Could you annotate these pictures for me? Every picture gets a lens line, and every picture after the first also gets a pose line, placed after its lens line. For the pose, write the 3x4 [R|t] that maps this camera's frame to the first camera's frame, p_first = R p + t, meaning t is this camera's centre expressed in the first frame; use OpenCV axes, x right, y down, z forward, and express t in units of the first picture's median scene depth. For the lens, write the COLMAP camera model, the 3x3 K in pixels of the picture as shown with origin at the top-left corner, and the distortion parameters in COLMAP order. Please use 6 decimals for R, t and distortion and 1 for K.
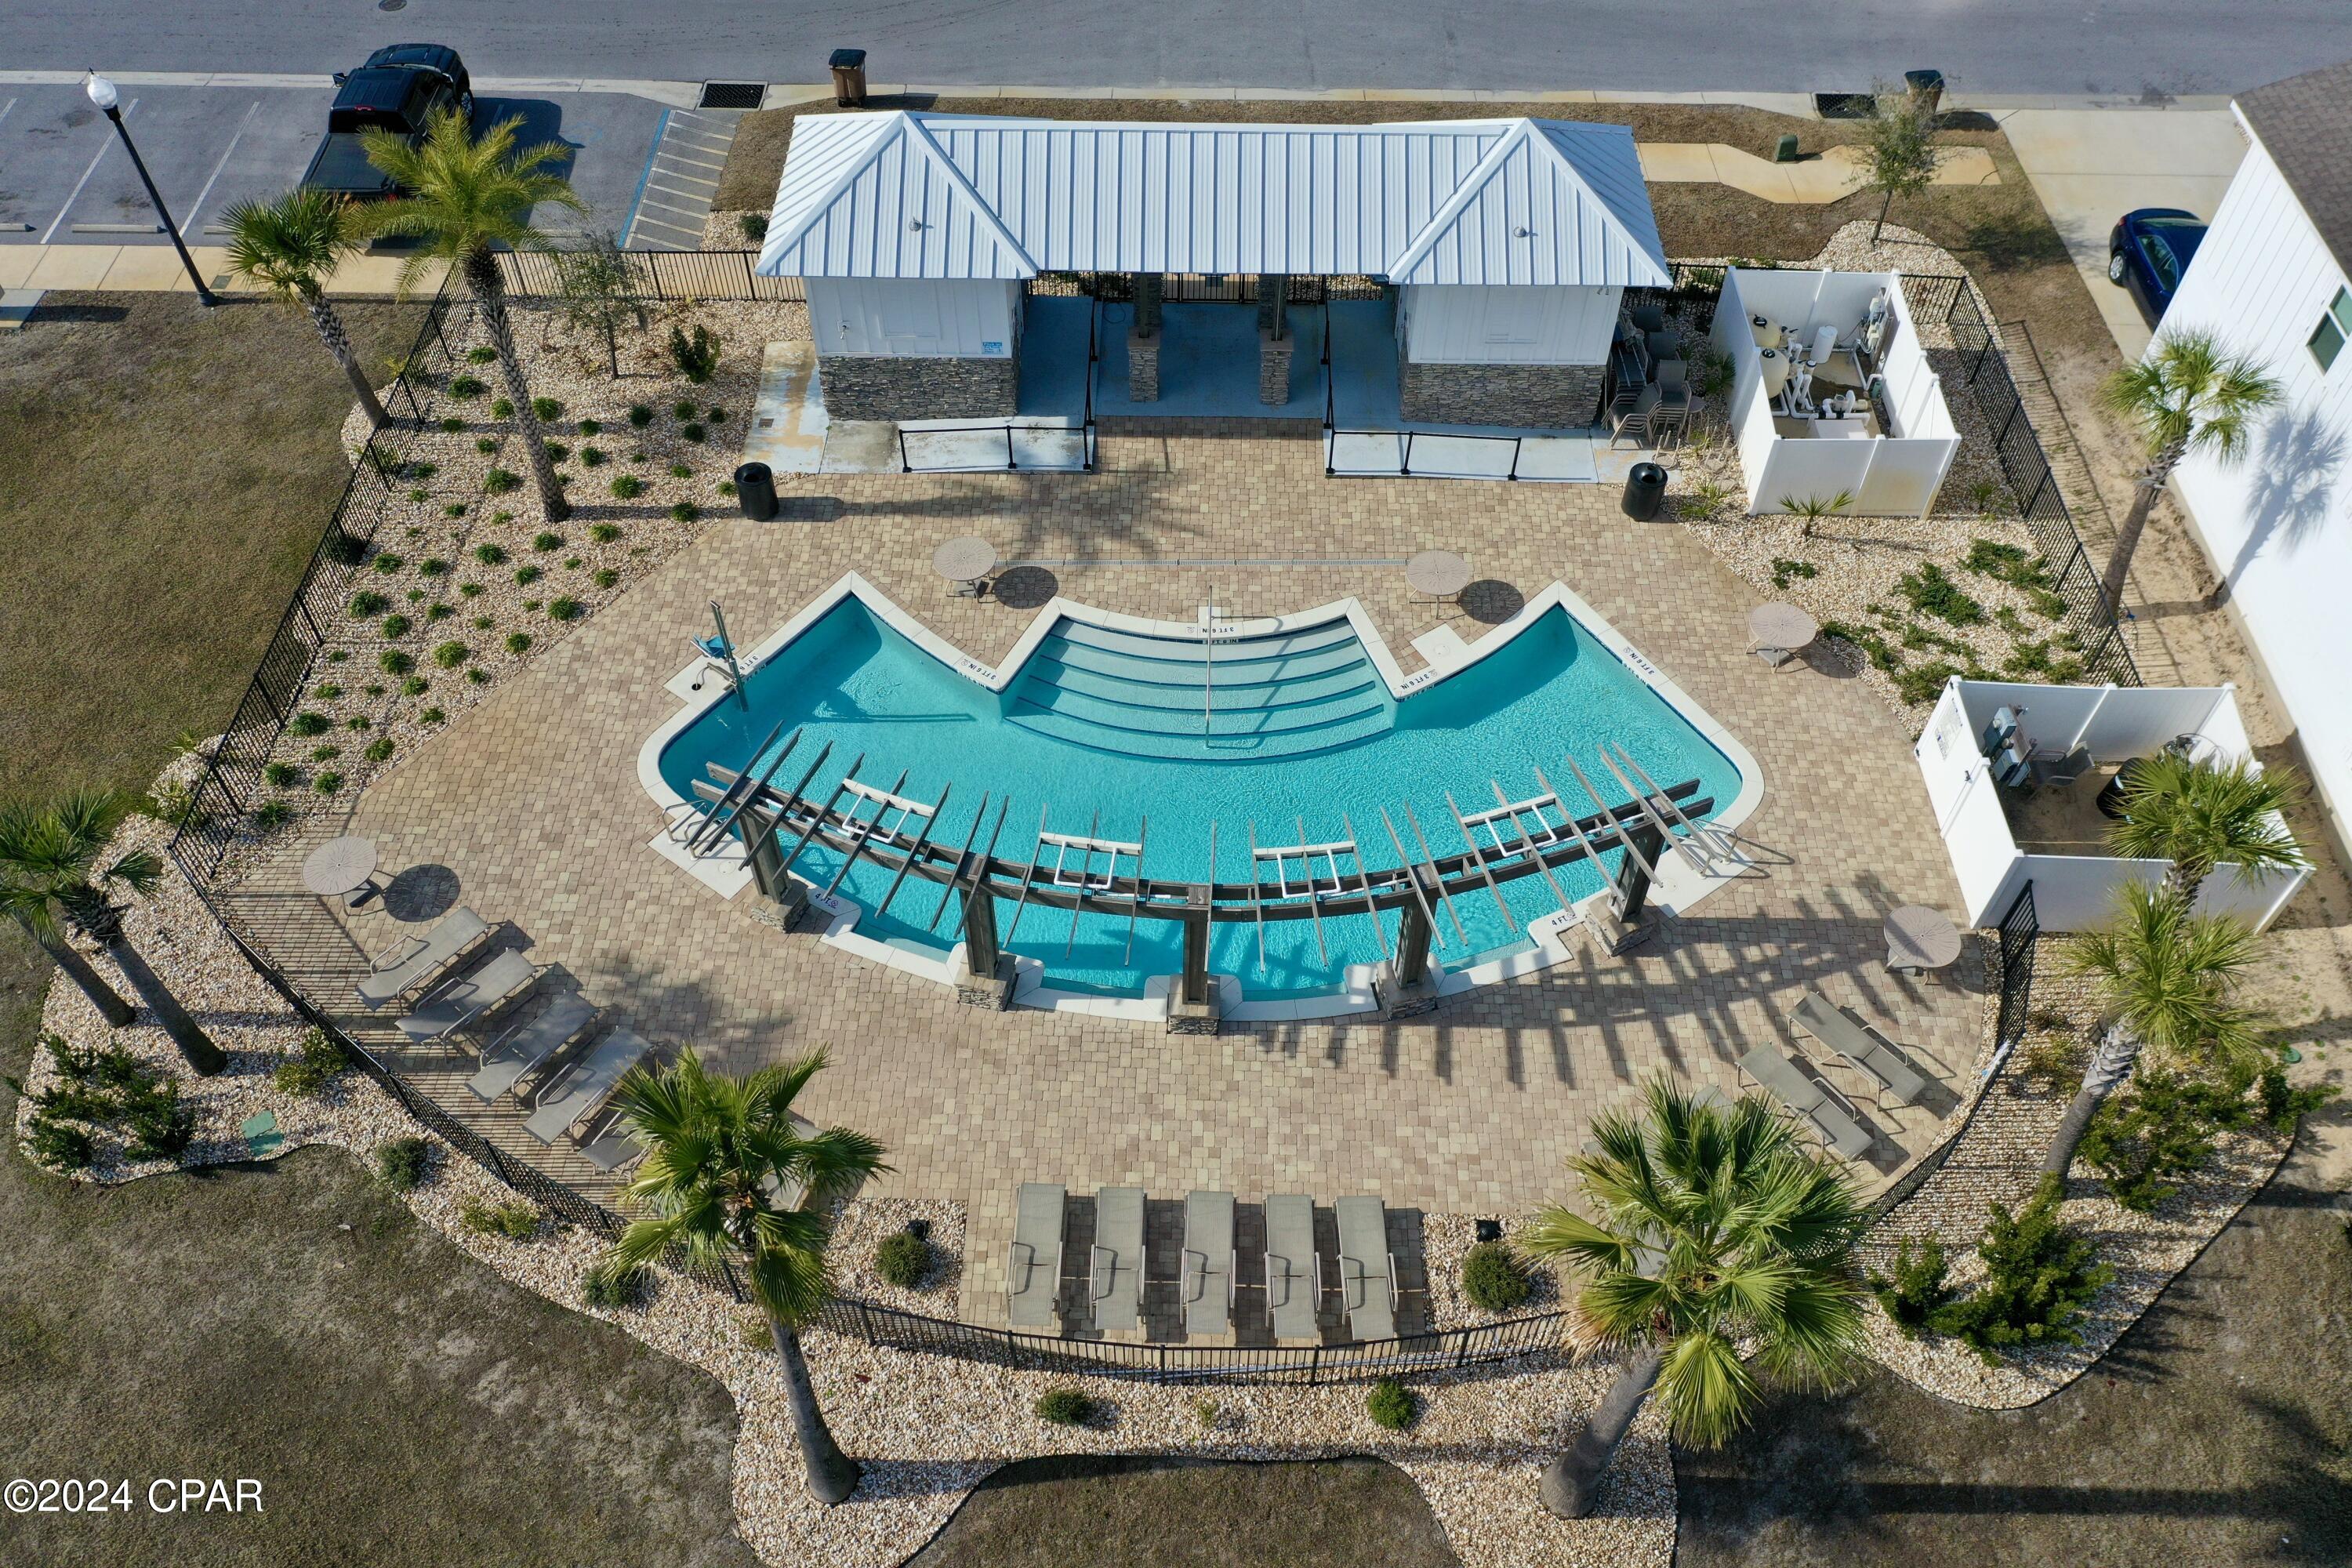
lens RADIAL K [[1887.9, 0, 1169.3], [0, 1887.9, 792.8], [0, 0, 1]] dist [0.003713, -0.007347]
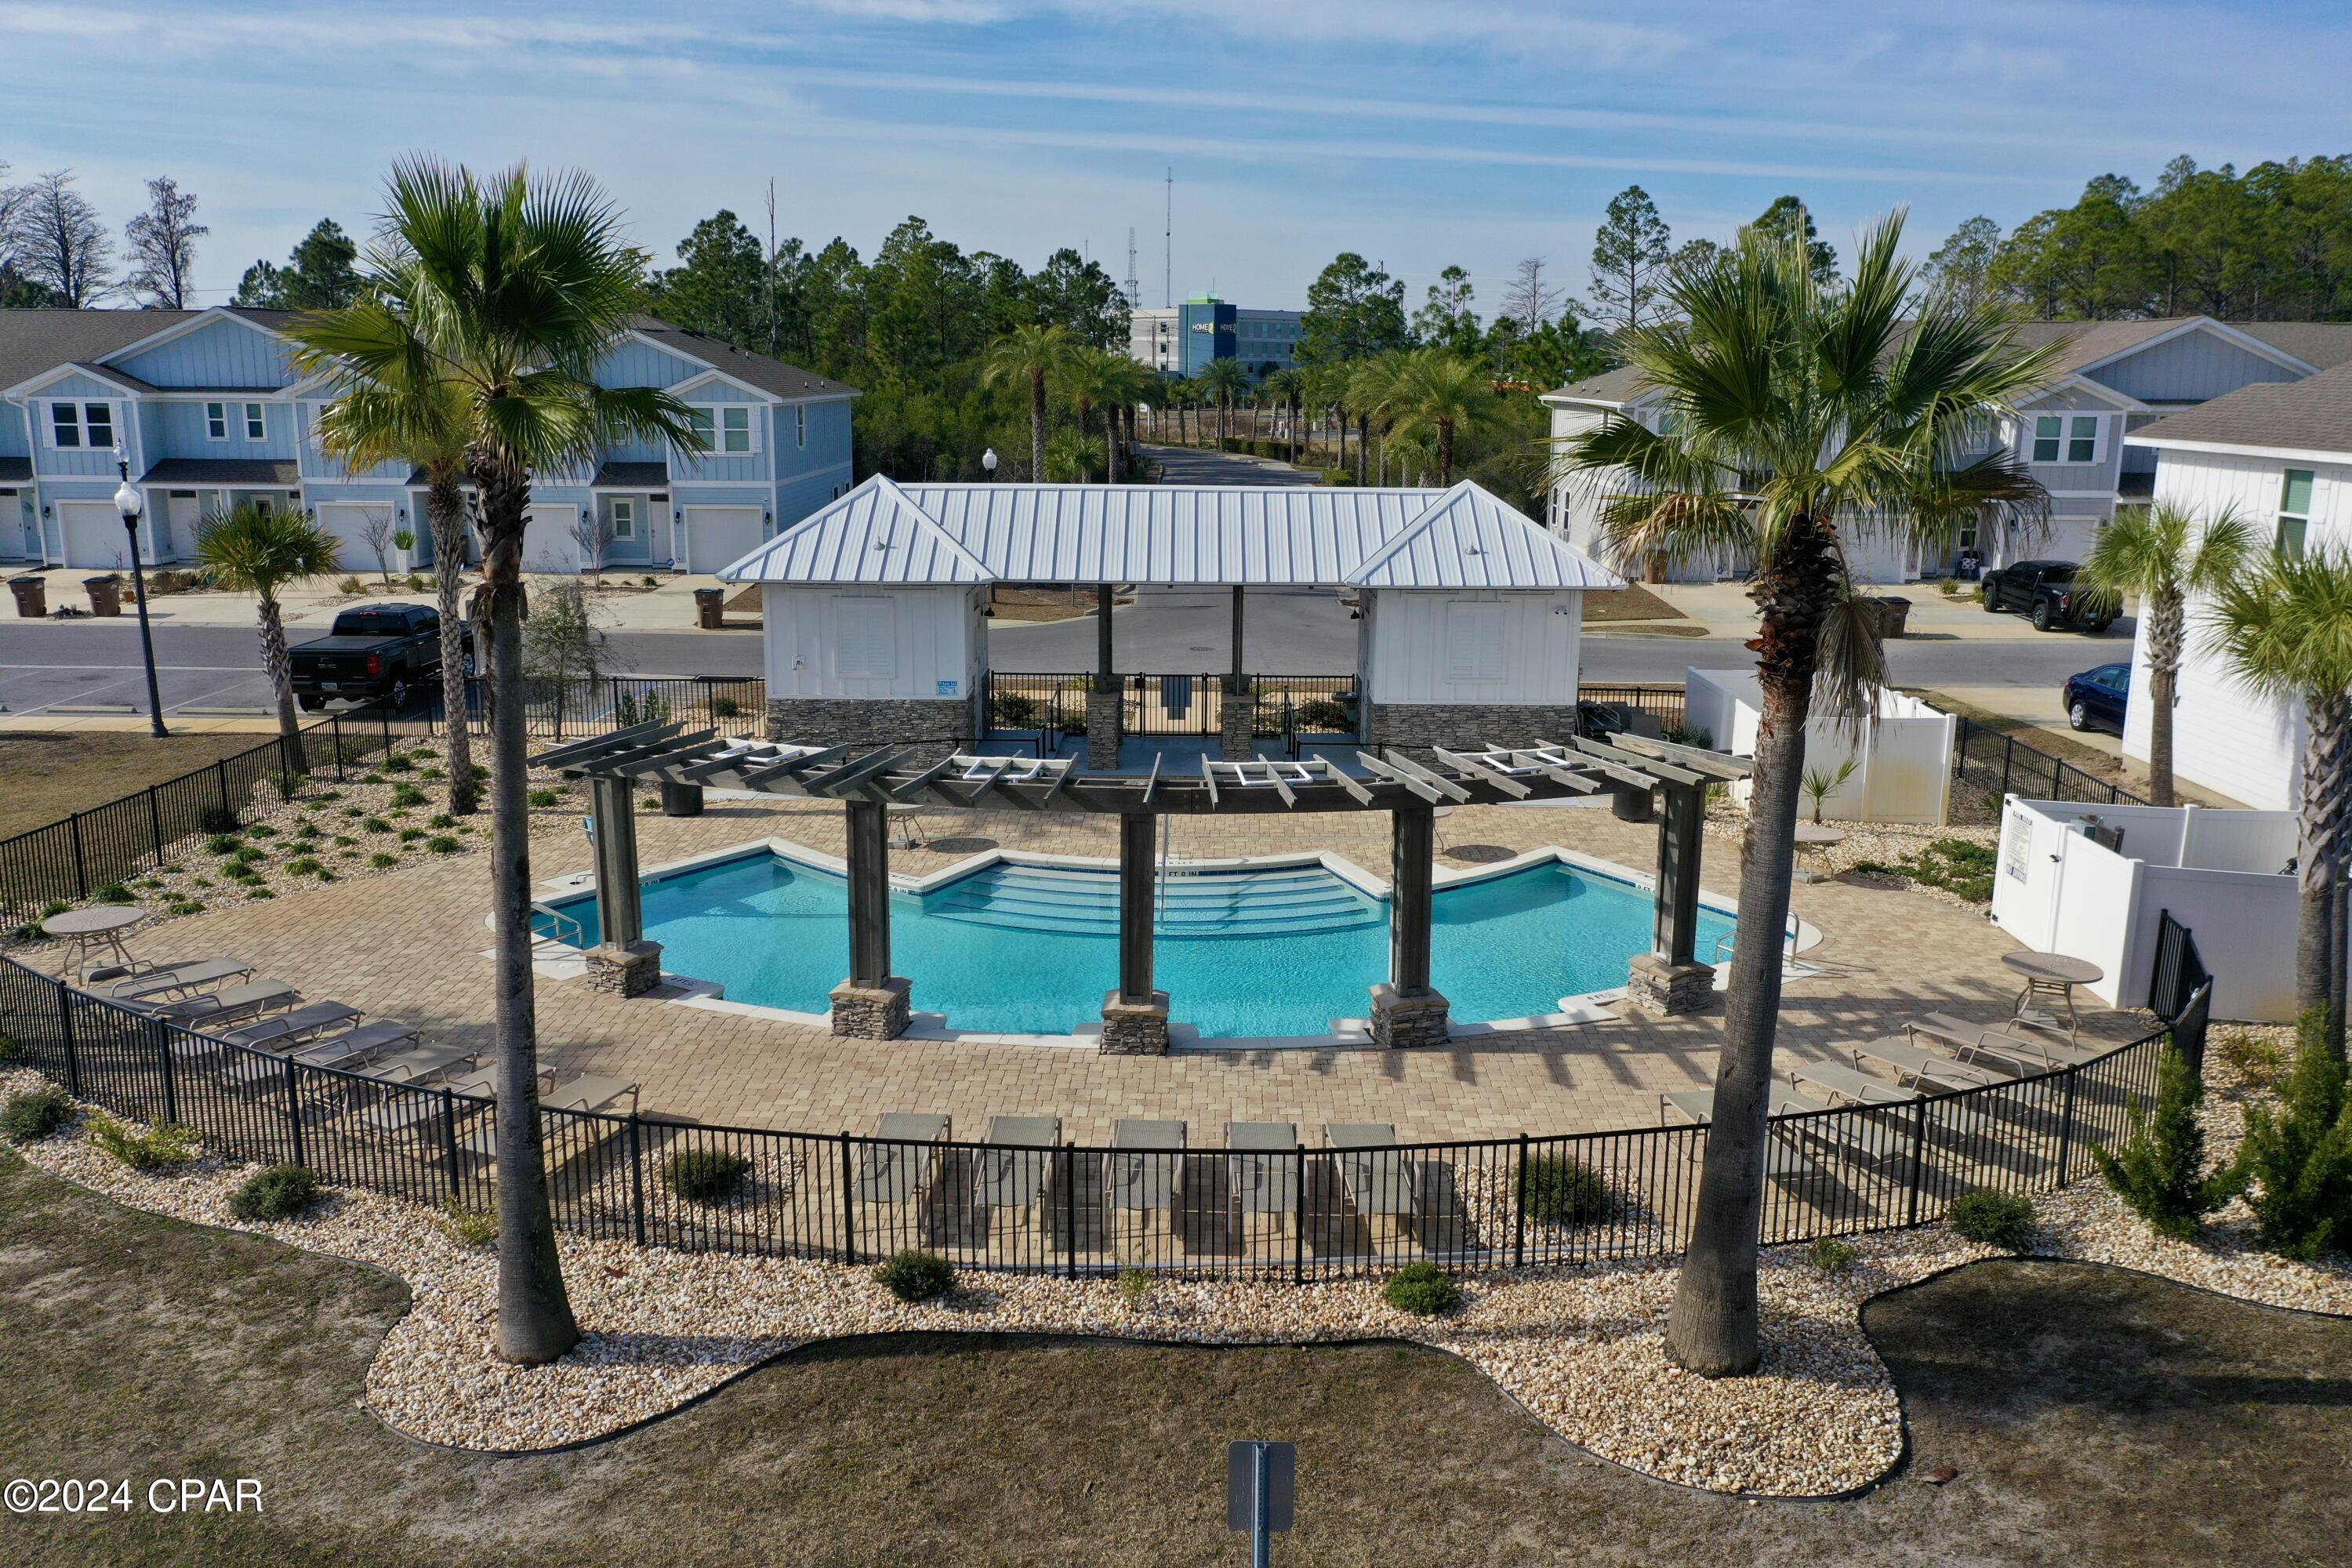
lens RADIAL K [[1887.9, 0, 1170.5], [0, 1887.9, 769.0], [0, 0, 1]] dist [0.003713, -0.007347]
pose [[0.999984, 0.005259, 0.002232, 0.025009], [-0.002691, 0.778261, -0.627935, 0.512784], [-0.005039, 0.627919, 0.778263, 0.330276]]
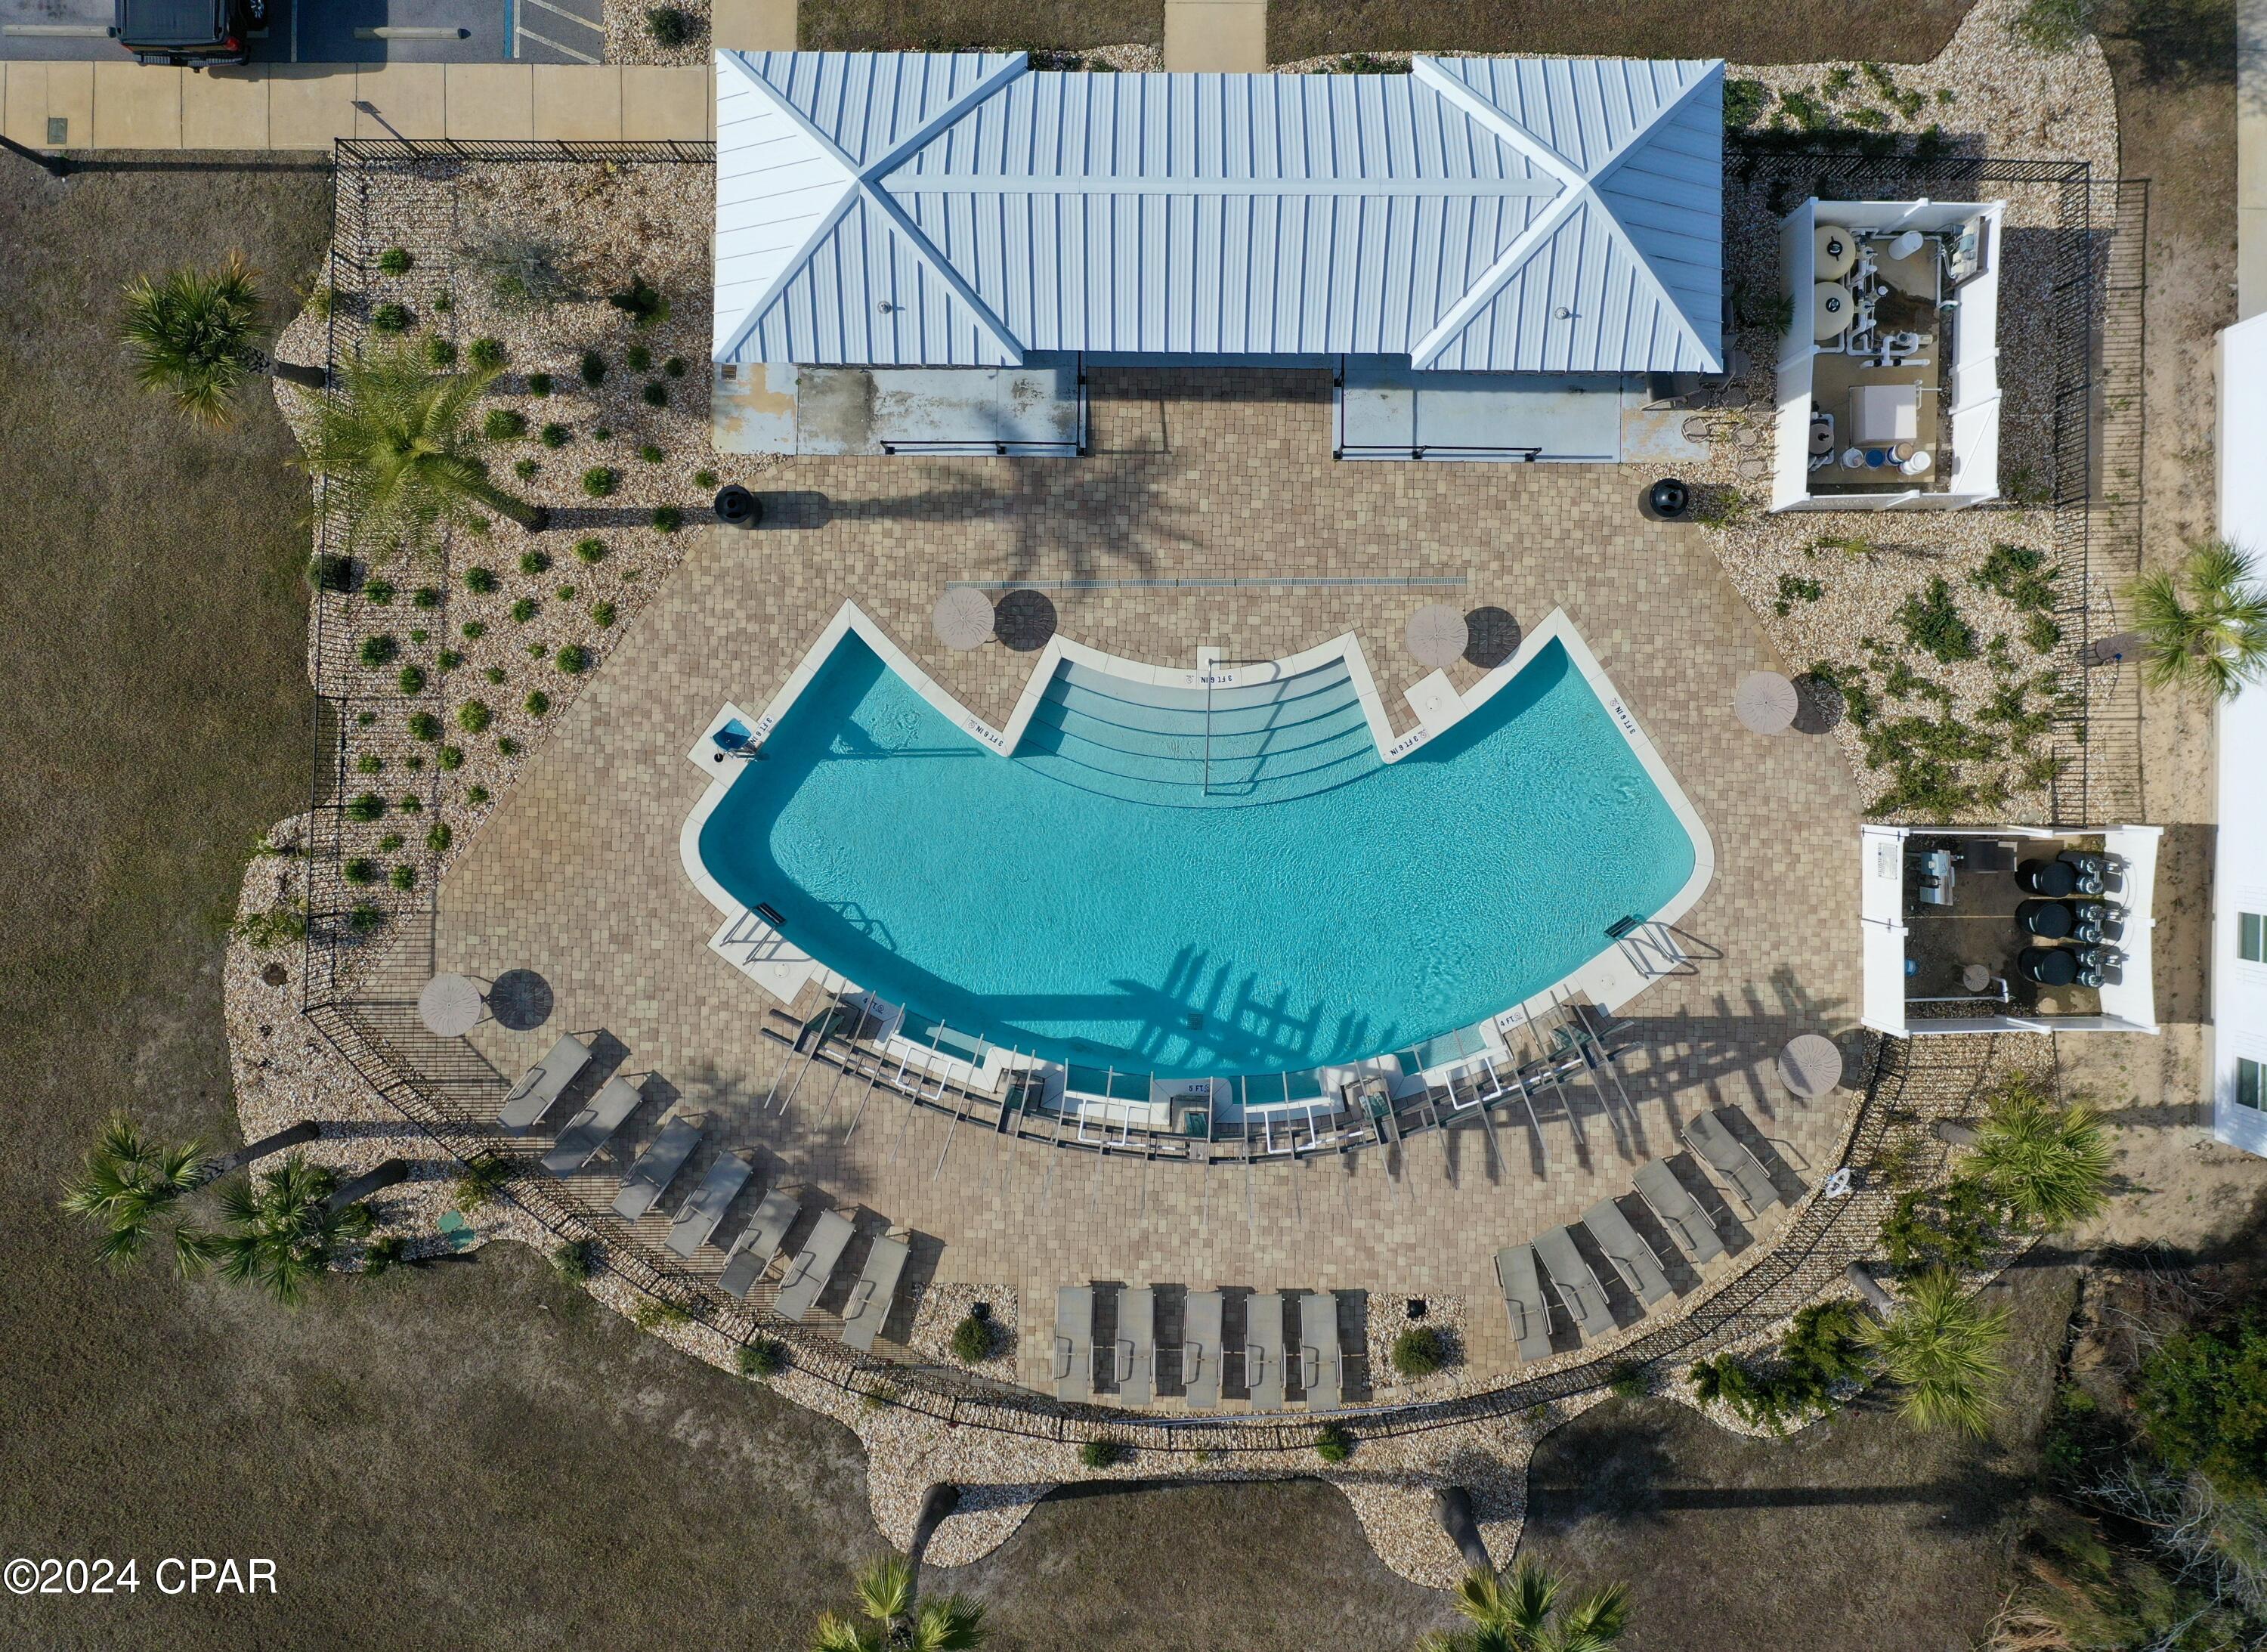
lens RADIAL K [[2051.3, 0, 1134.5], [0, 2051.3, 819.3], [0, 0, 1]] dist [0.003739, -0.016272]
pose [[0.999964, -0.006979, -0.004889, -0.015944], [0.008484, 0.761978, 0.647547, -0.876218], [-0.000794, -0.647565, 0.762010, 0.124048]]
